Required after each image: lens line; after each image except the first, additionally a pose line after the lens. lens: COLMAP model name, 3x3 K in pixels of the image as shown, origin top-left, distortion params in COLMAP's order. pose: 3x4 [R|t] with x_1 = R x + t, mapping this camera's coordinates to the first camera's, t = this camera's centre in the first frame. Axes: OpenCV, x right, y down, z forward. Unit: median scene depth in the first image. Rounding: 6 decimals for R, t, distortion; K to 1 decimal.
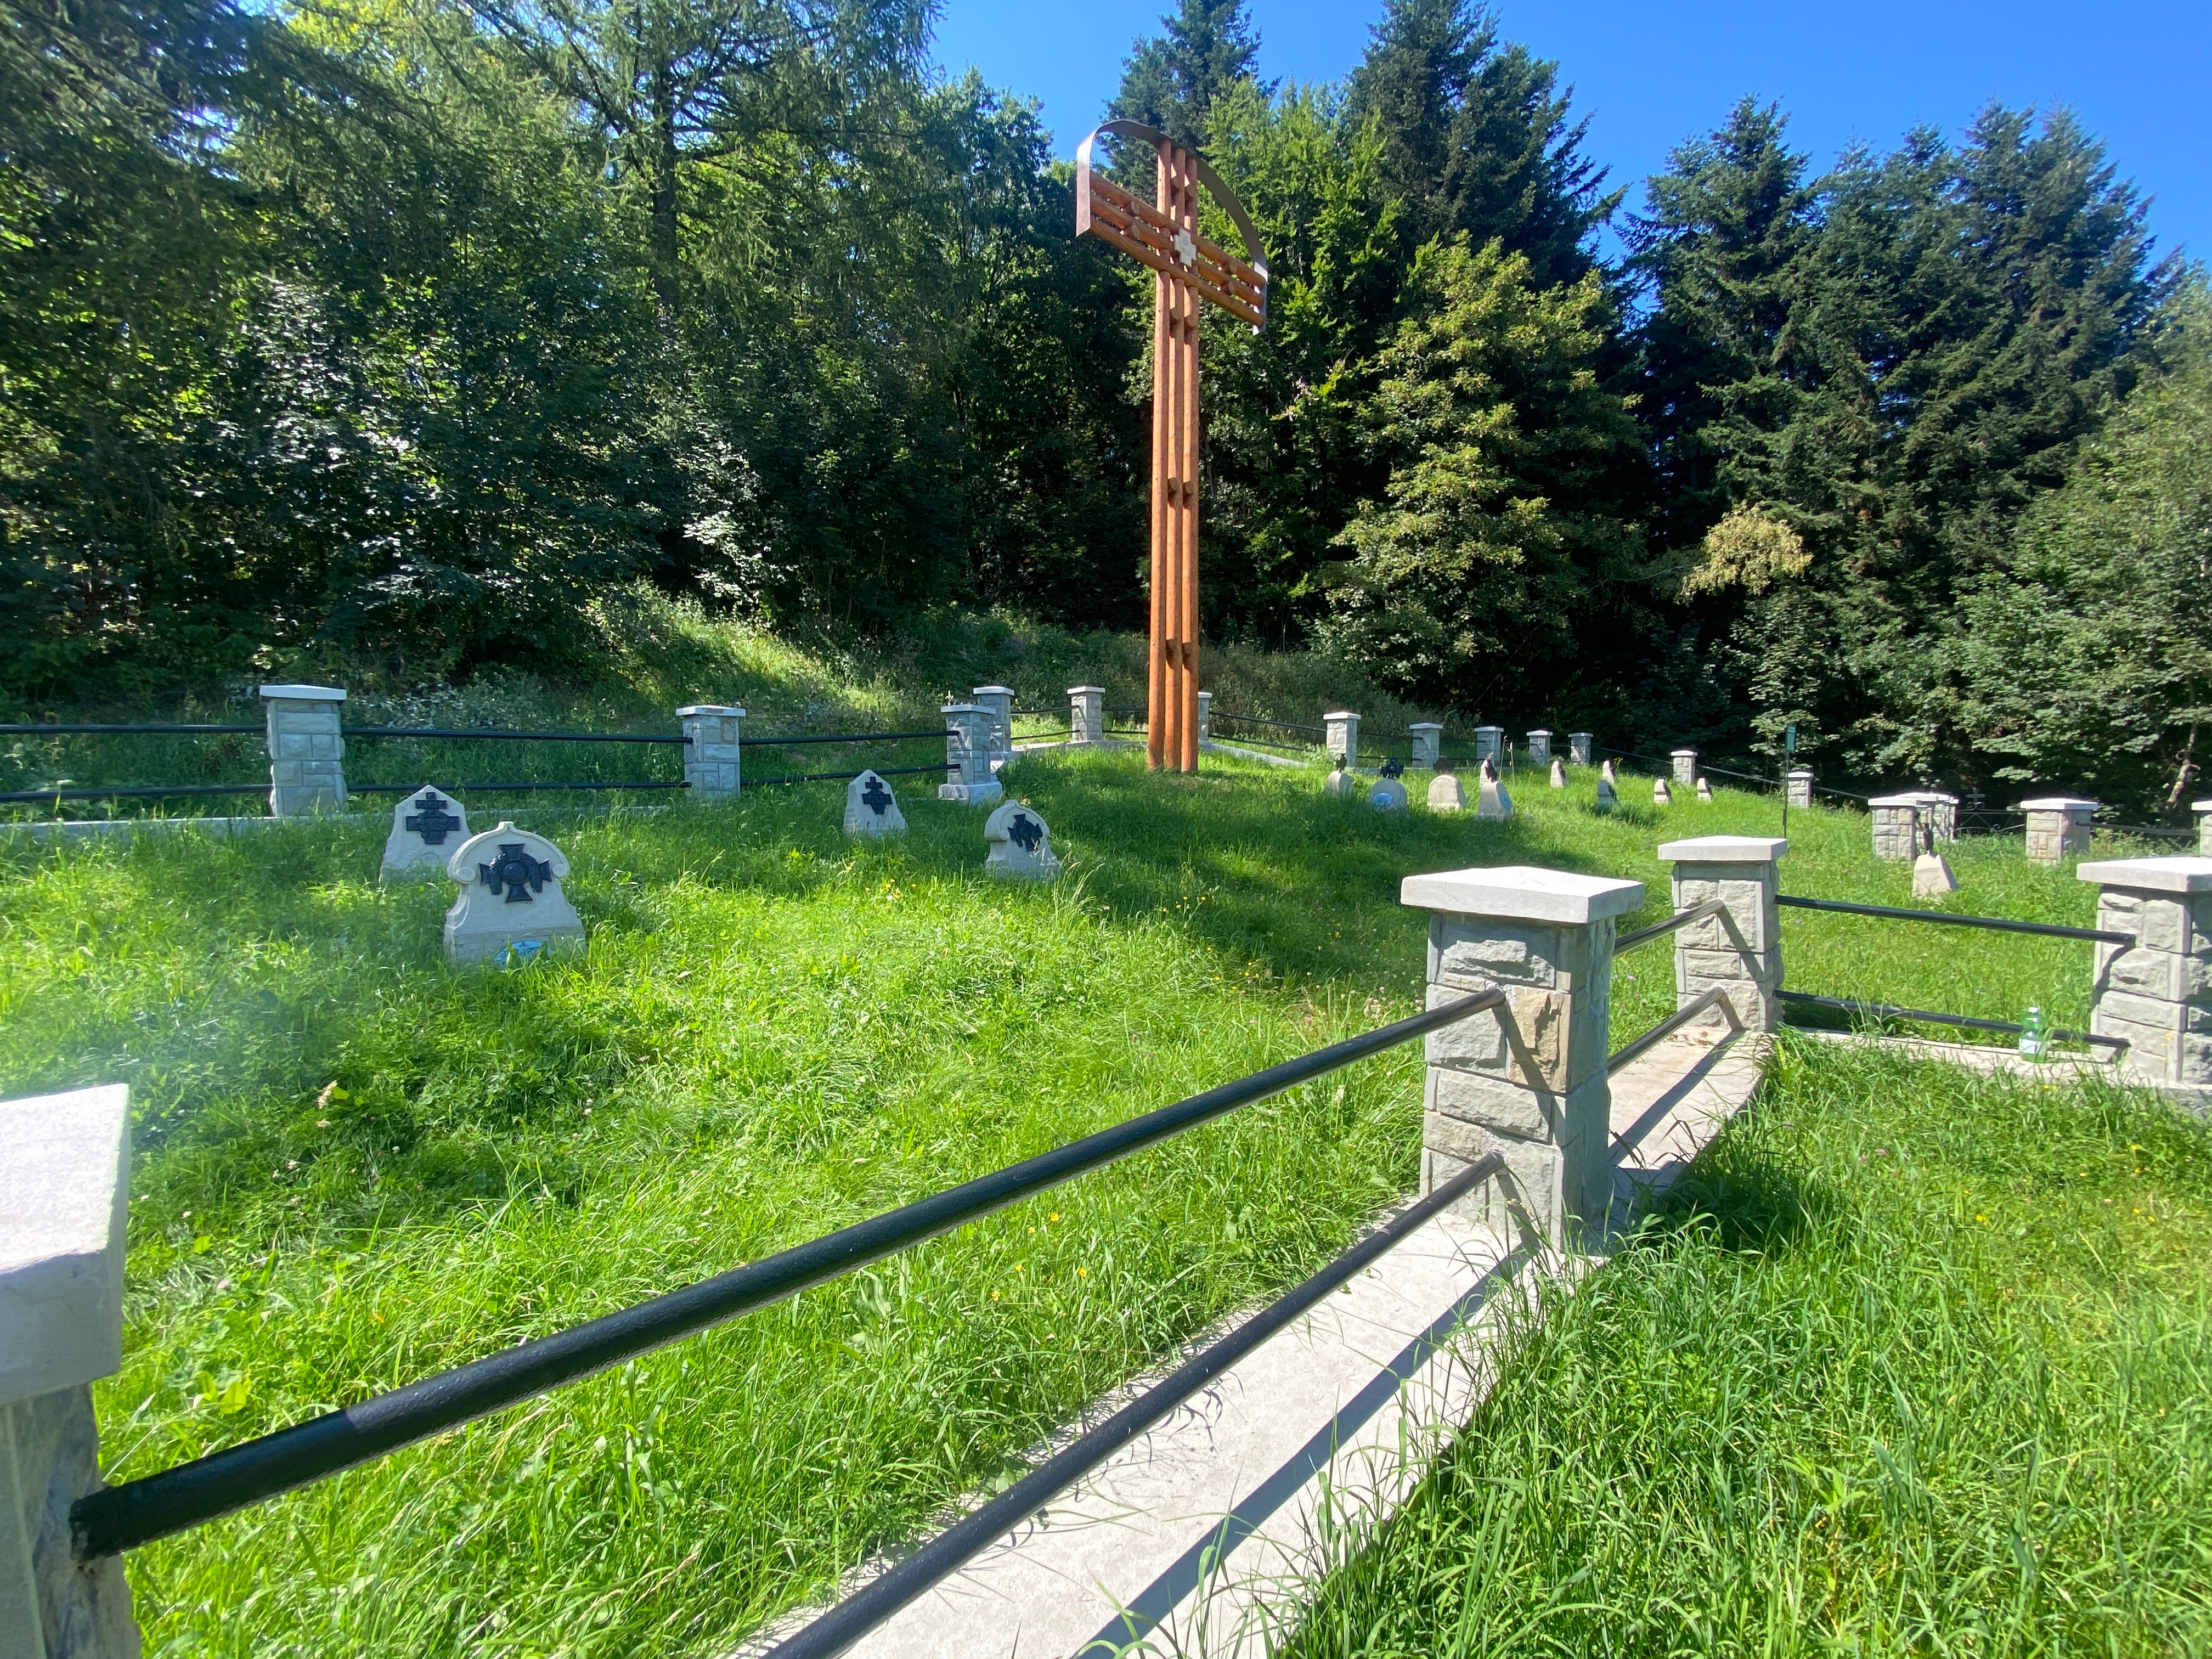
lens RADIAL K [[905.0, 0, 1105.7], [0, 905.0, 832.5], [0, 0, 1]] dist [0.013057, -0.015996]
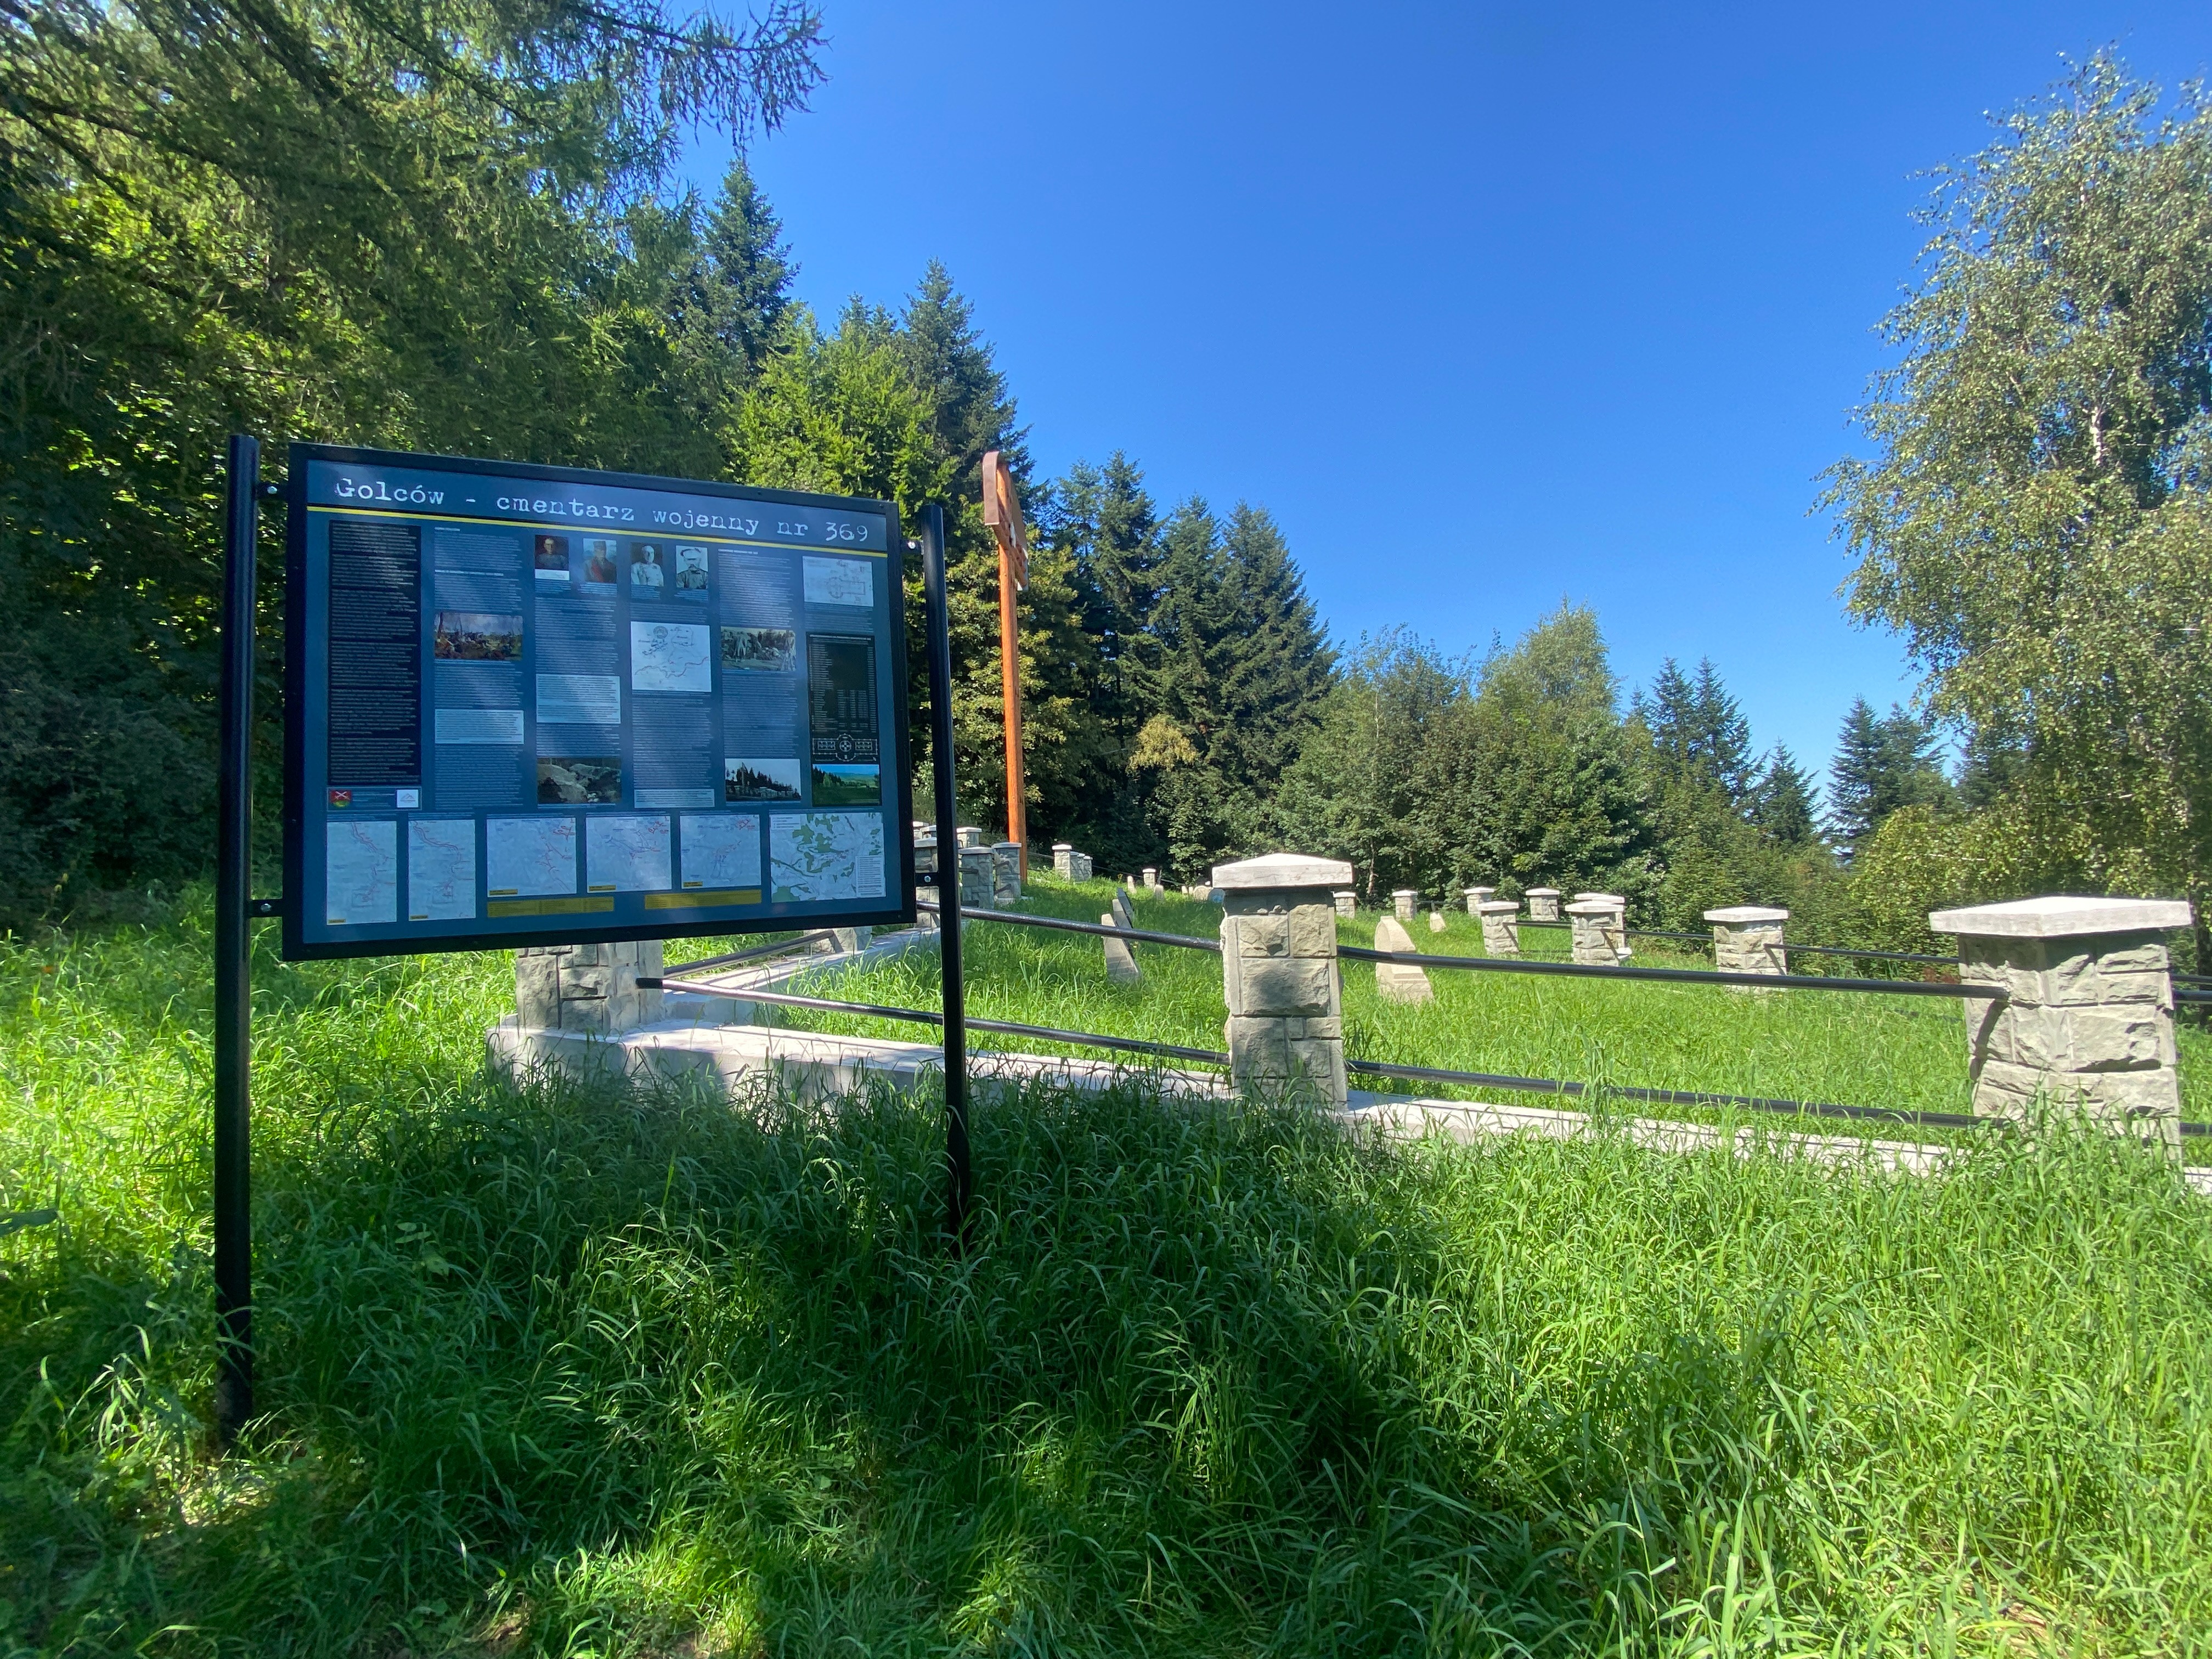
lens RADIAL K [[911.8, 0, 1099.1], [0, 911.8, 841.0], [0, 0, 1]] dist [0.036508, -0.028987]
pose [[0.730308, 0.014330, 0.682967, -0.465742], [0.066432, 0.993551, -0.091884, -0.000825], [-0.679880, 0.112474, 0.724647, -0.069914]]
